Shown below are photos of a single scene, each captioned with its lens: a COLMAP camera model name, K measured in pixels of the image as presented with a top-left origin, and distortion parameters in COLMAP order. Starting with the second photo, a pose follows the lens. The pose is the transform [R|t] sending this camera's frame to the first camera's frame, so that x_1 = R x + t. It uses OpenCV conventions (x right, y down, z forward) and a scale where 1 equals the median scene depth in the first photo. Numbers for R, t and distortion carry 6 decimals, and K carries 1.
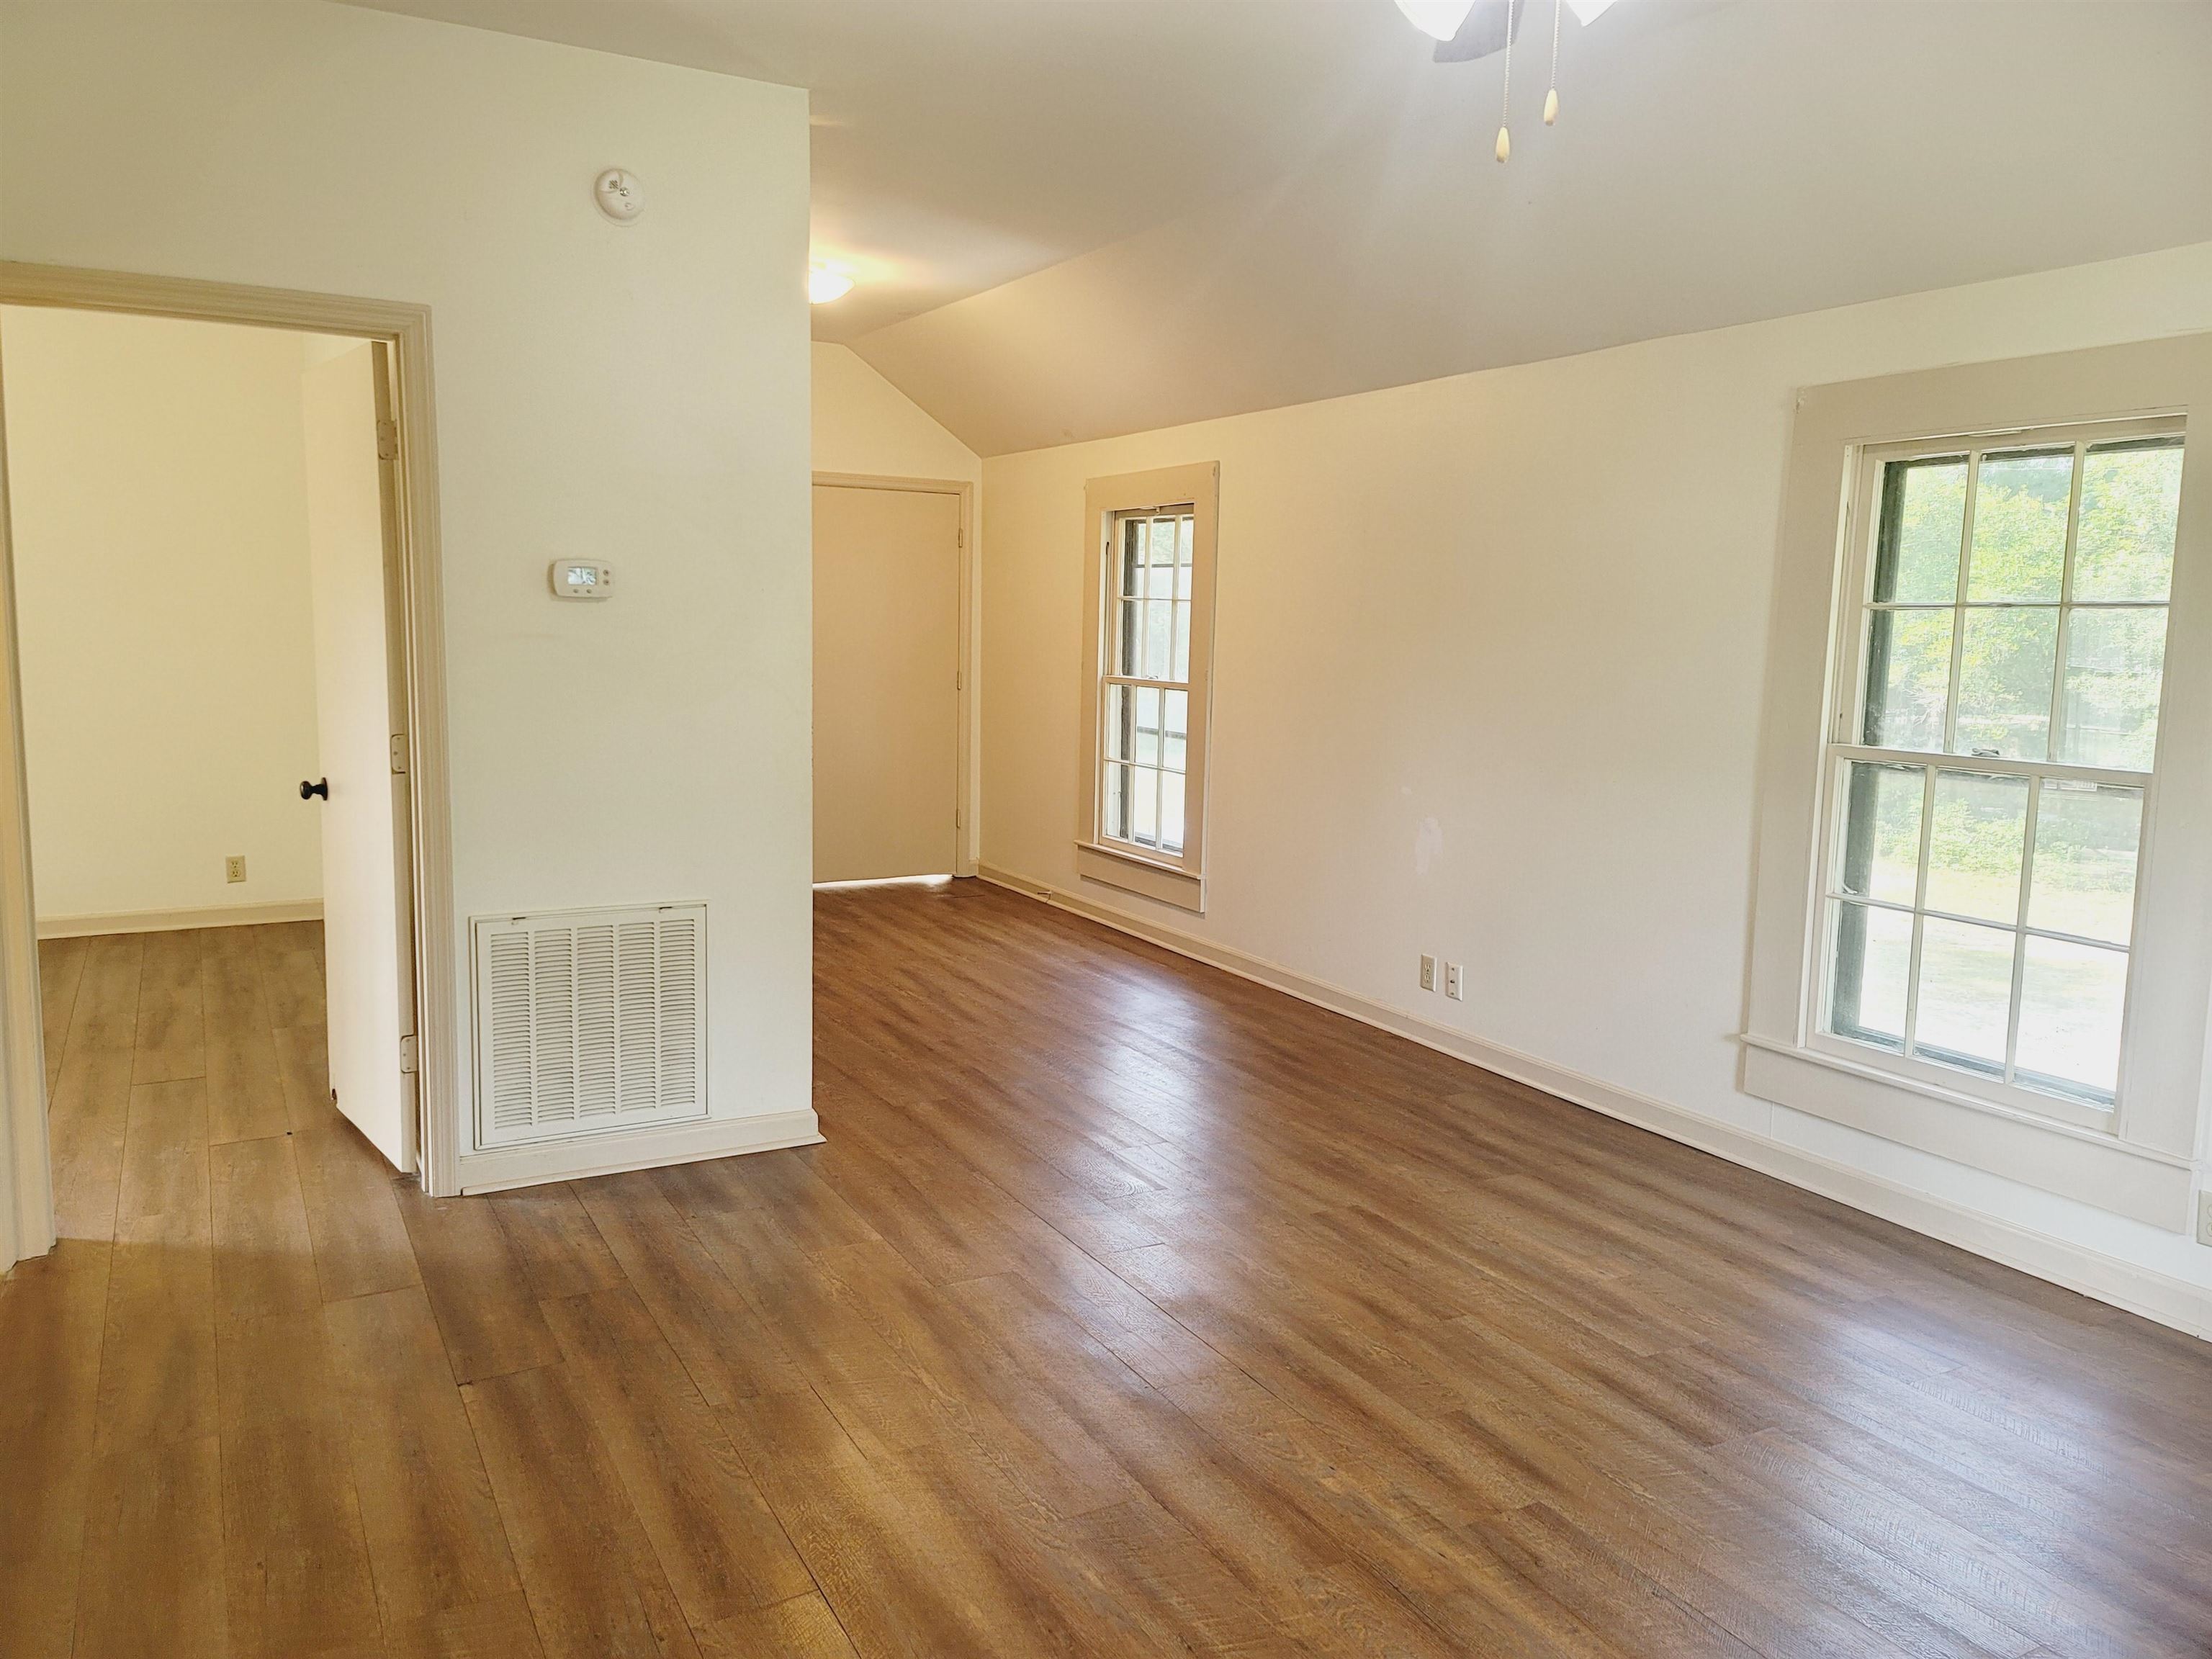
lens RADIAL K [[1615.5, 0, 1083.4], [0, 1615.5, 826.8], [0, 0, 1]] dist [0.046672, -0.007549]
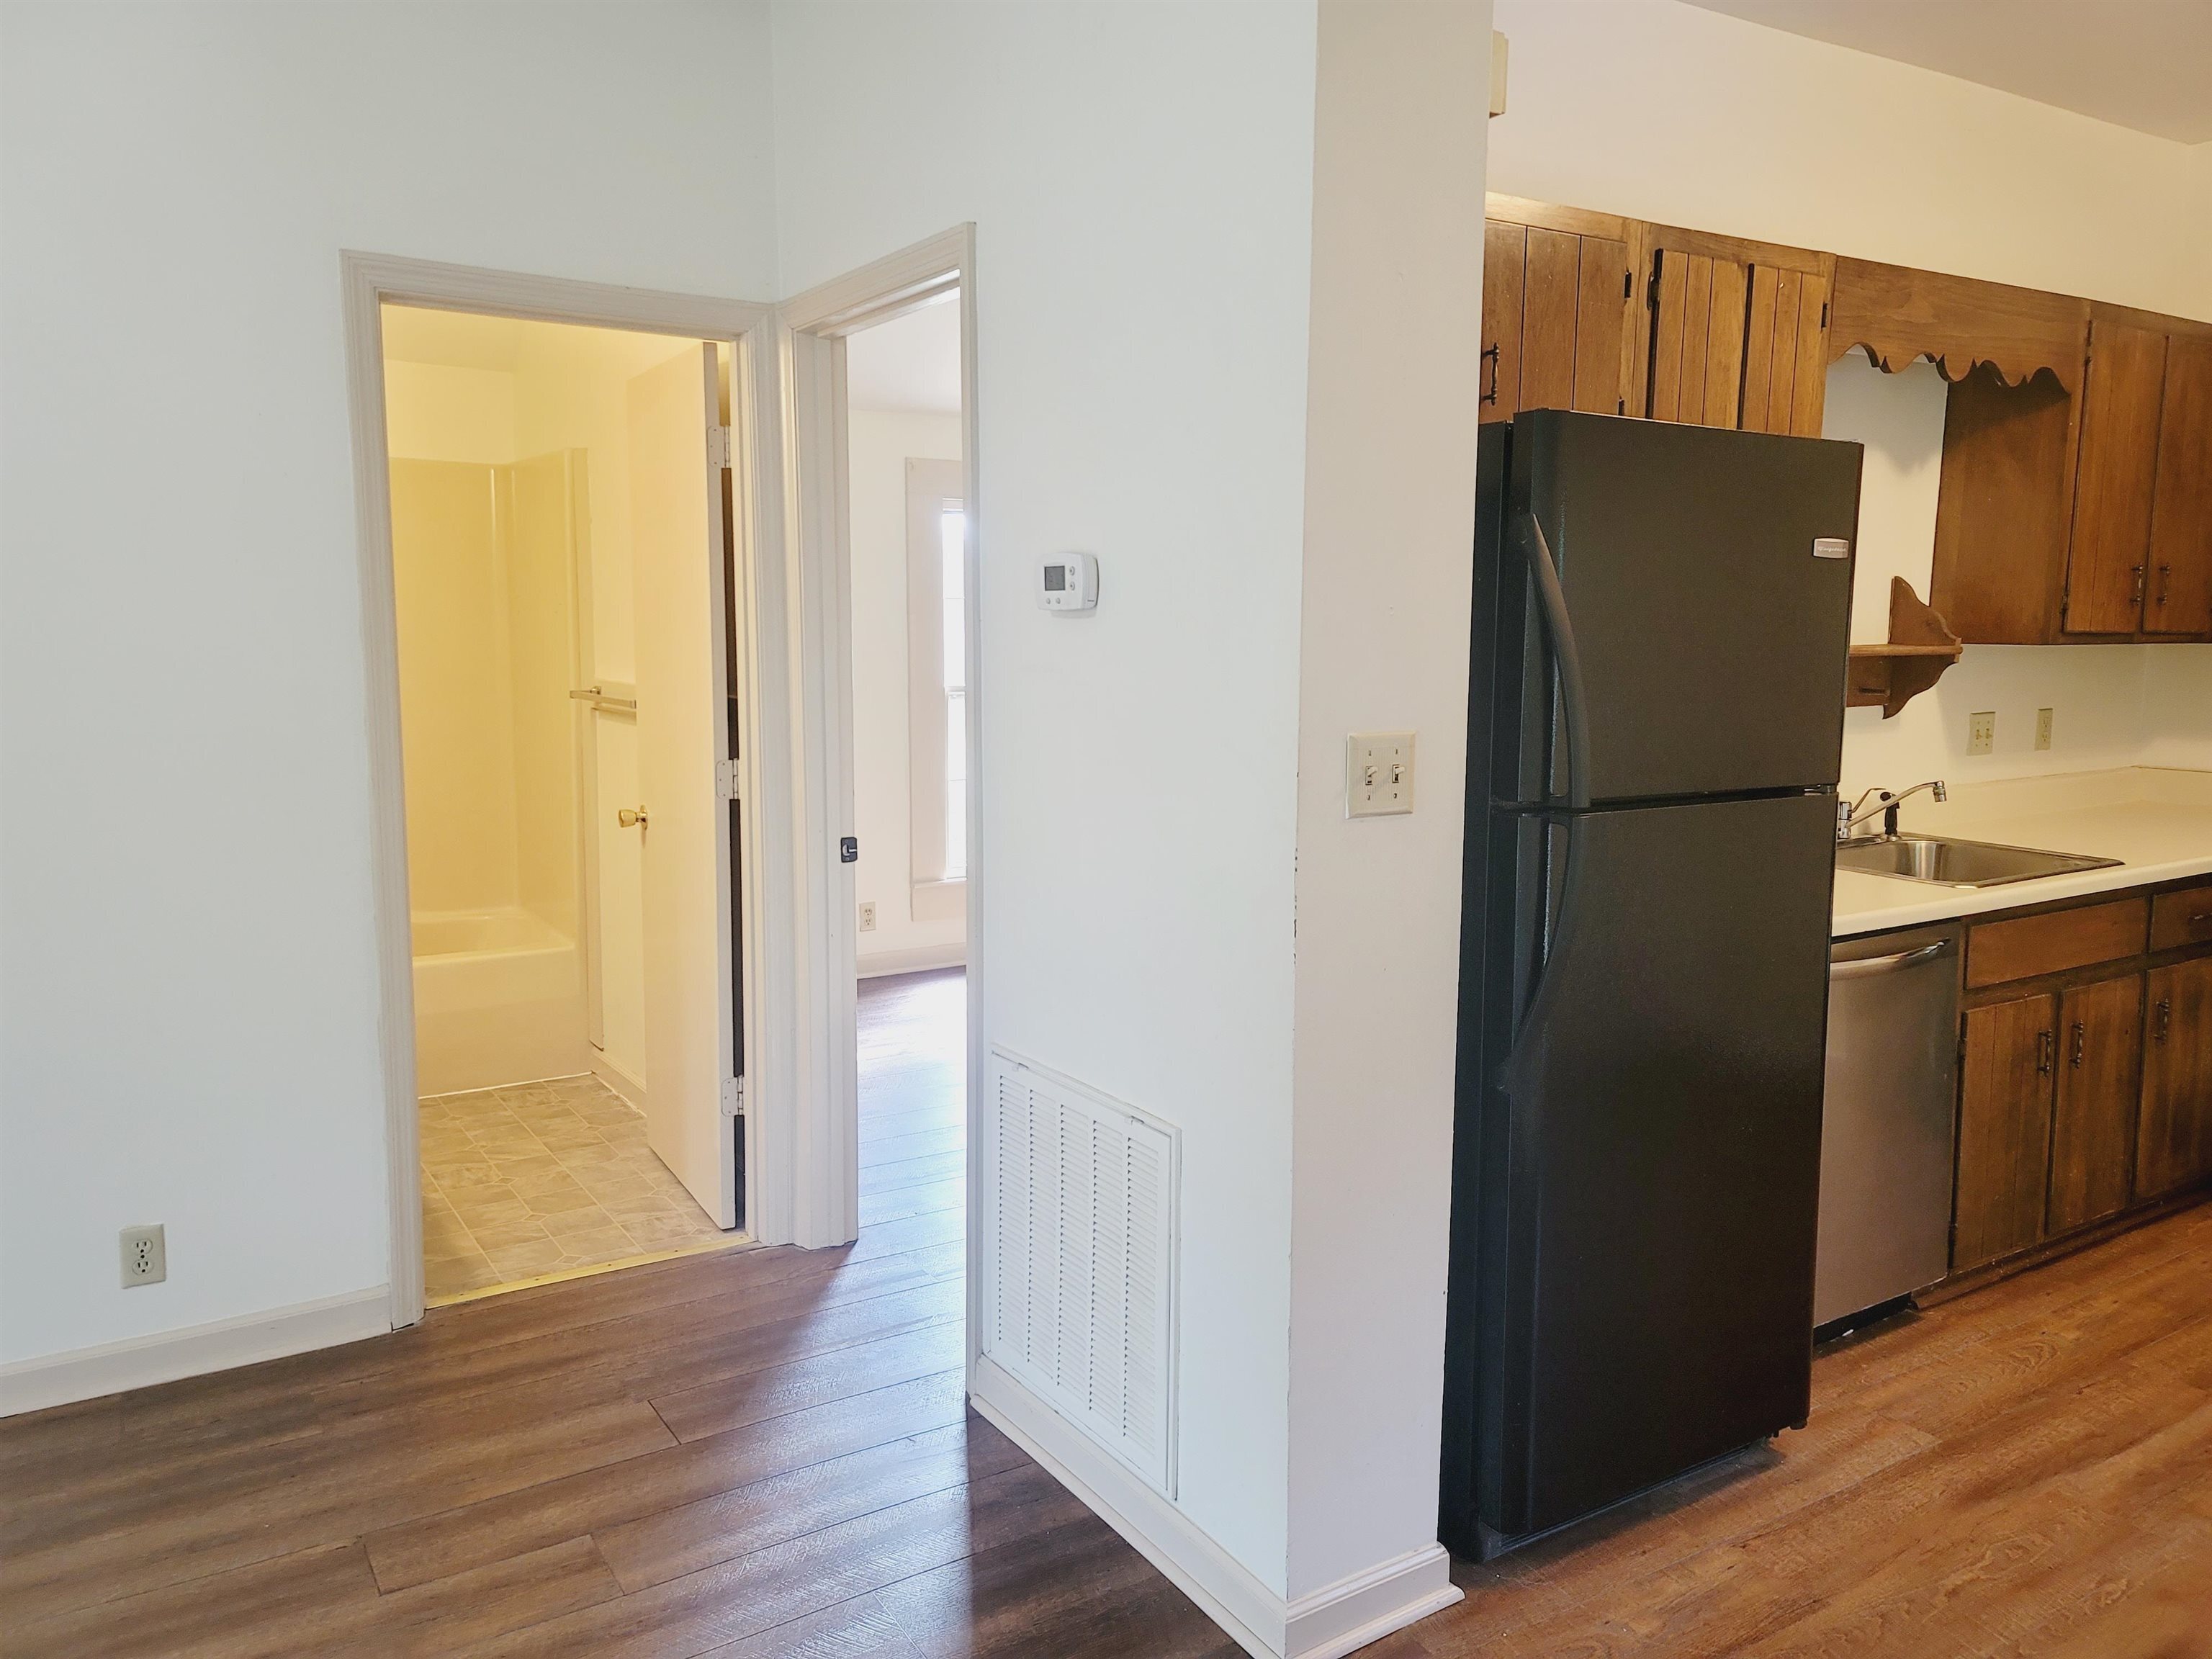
lens RADIAL K [[1599.4, 0, 1106.0], [0, 1599.4, 829.5], [0, 0, 1]] dist [0.121147, -0.127980]
pose [[0.064789, 0.109020, -0.991926, 0.358697], [-0.134915, 0.985845, 0.099539, -0.125717], [0.988737, 0.127377, 0.078581, 1.013780]]
